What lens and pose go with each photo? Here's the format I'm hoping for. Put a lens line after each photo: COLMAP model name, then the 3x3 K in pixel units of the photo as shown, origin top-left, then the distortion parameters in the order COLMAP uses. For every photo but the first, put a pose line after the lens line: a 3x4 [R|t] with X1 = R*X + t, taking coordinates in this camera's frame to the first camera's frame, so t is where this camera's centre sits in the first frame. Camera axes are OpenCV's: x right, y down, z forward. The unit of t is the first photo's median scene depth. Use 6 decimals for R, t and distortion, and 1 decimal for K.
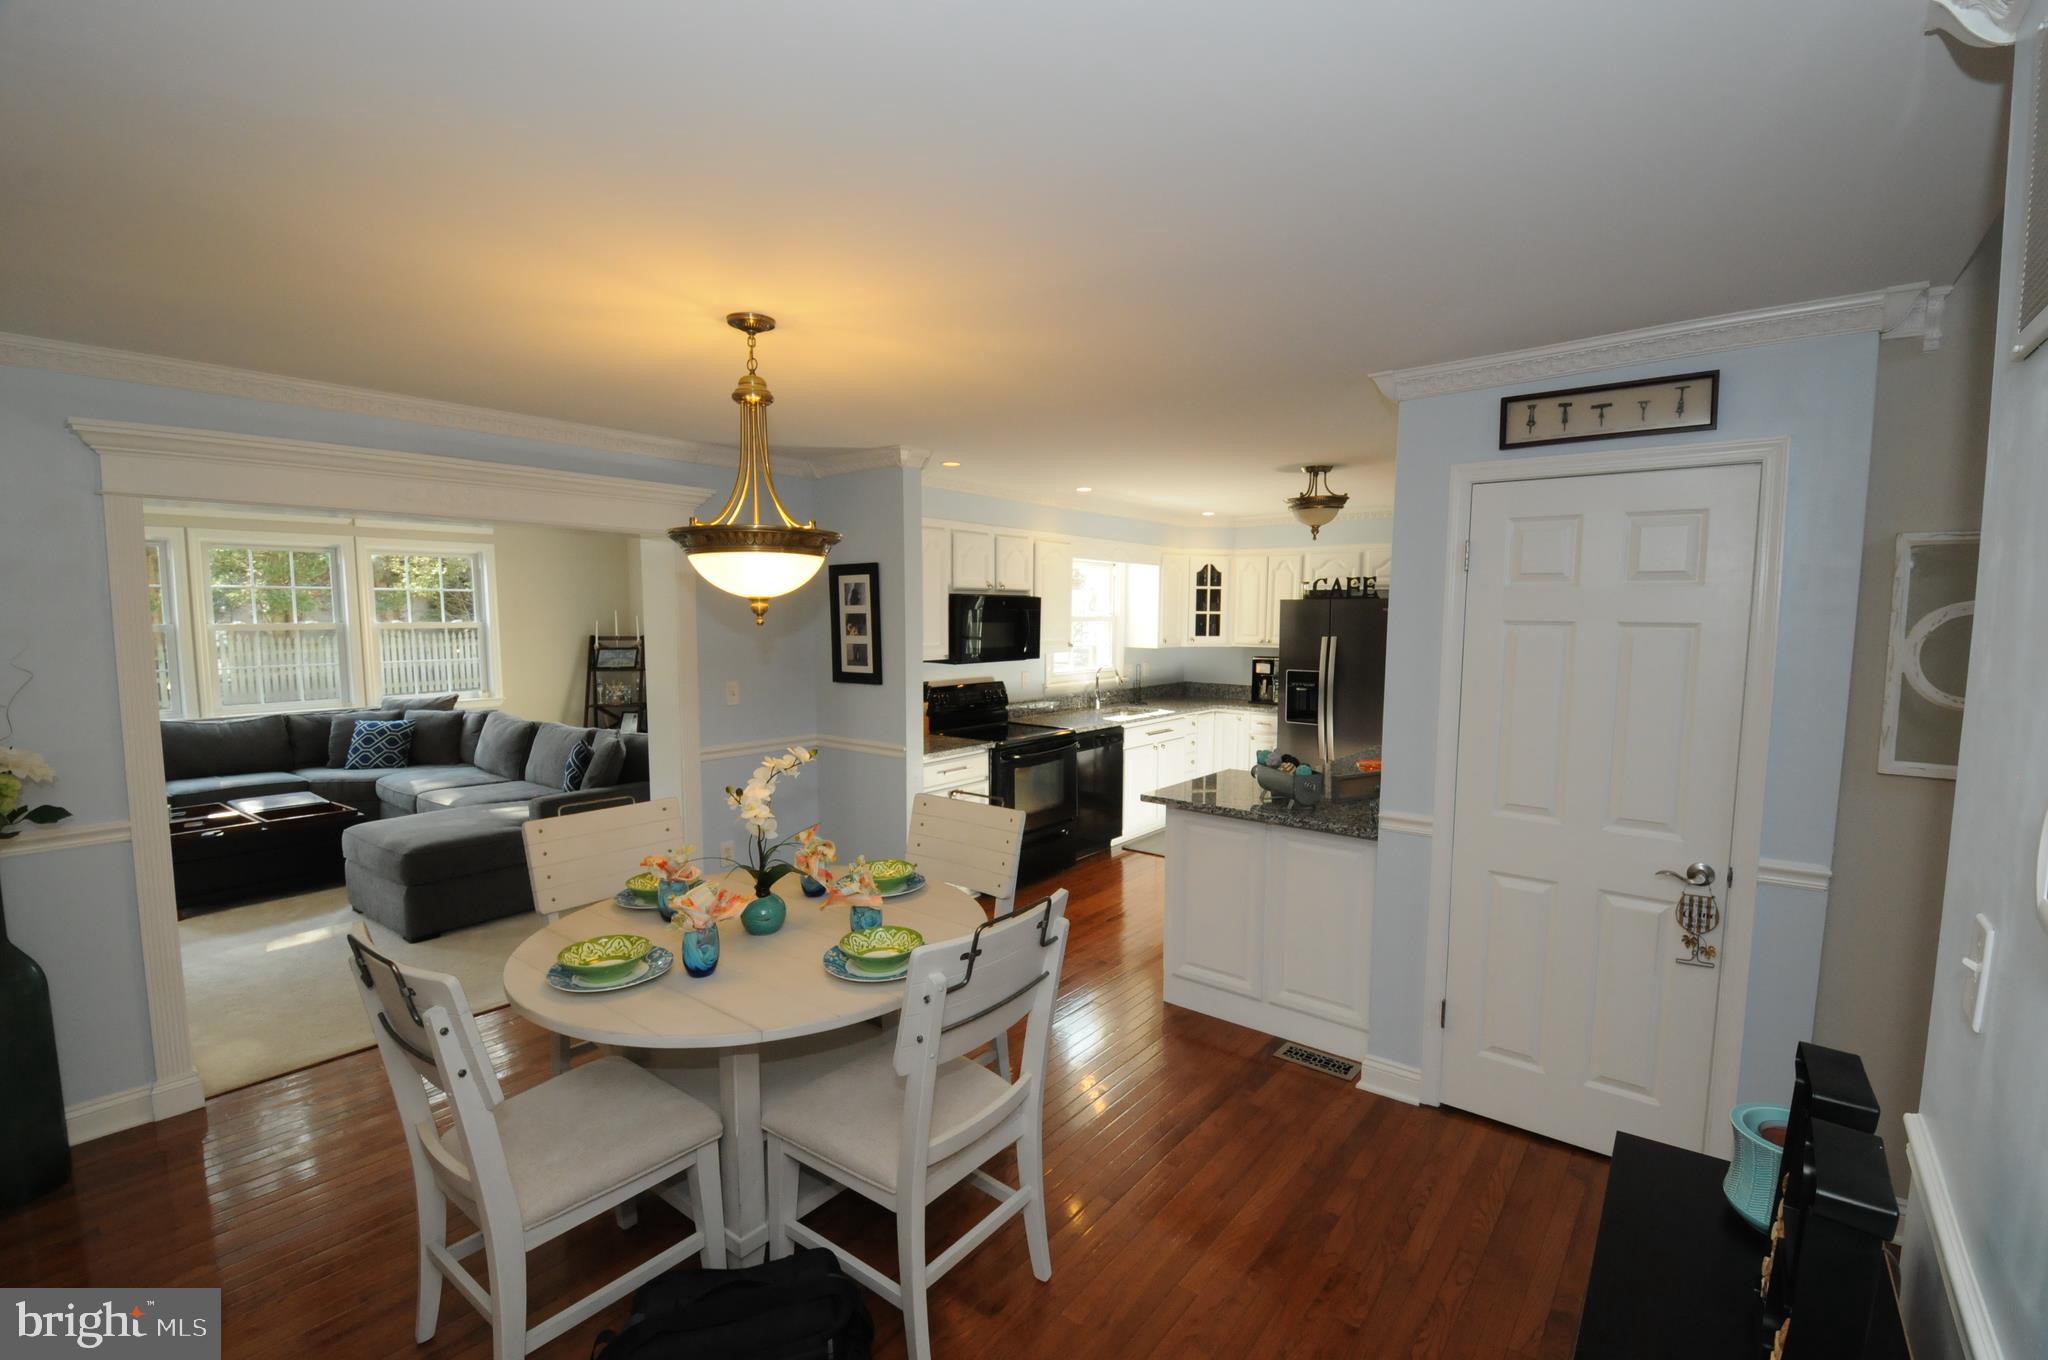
lens RADIAL K [[904.5, 0, 1061.8], [0, 904.5, 705.8], [0, 0, 1]] dist [0.000131, -0.009906]
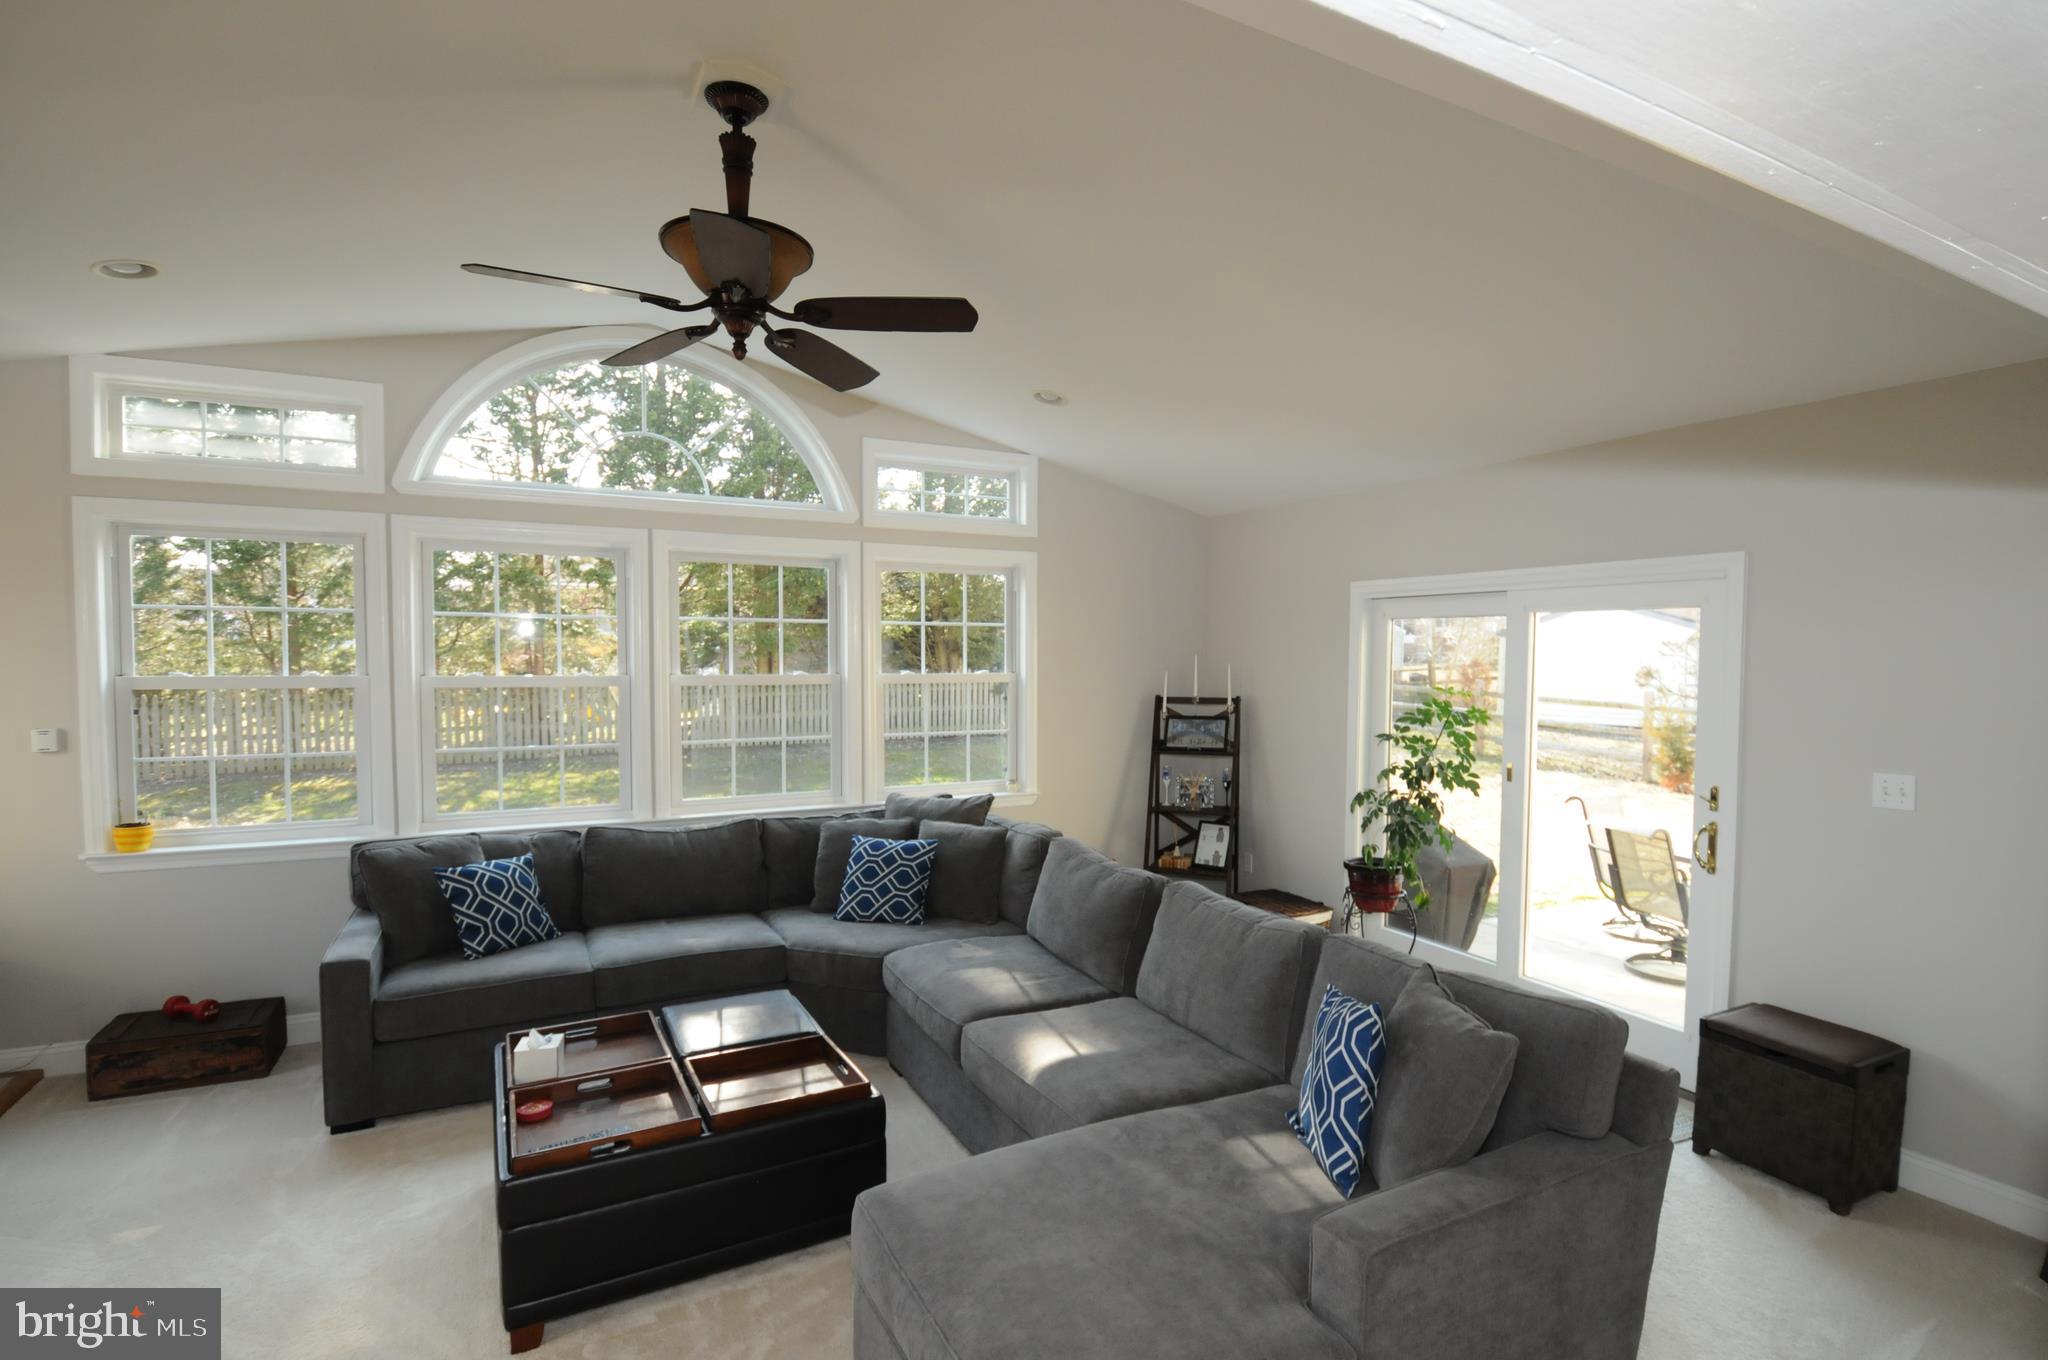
lens RADIAL K [[941.2, 0, 1036.7], [0, 941.2, 681.2], [0, 0, 1]] dist [-0.029296, -0.000322]
pose [[0.912765, 0.020201, -0.407985, -0.406995], [-0.047466, 0.997256, -0.056814, -0.057434], [0.405717, 0.071223, 0.911219, 0.456177]]
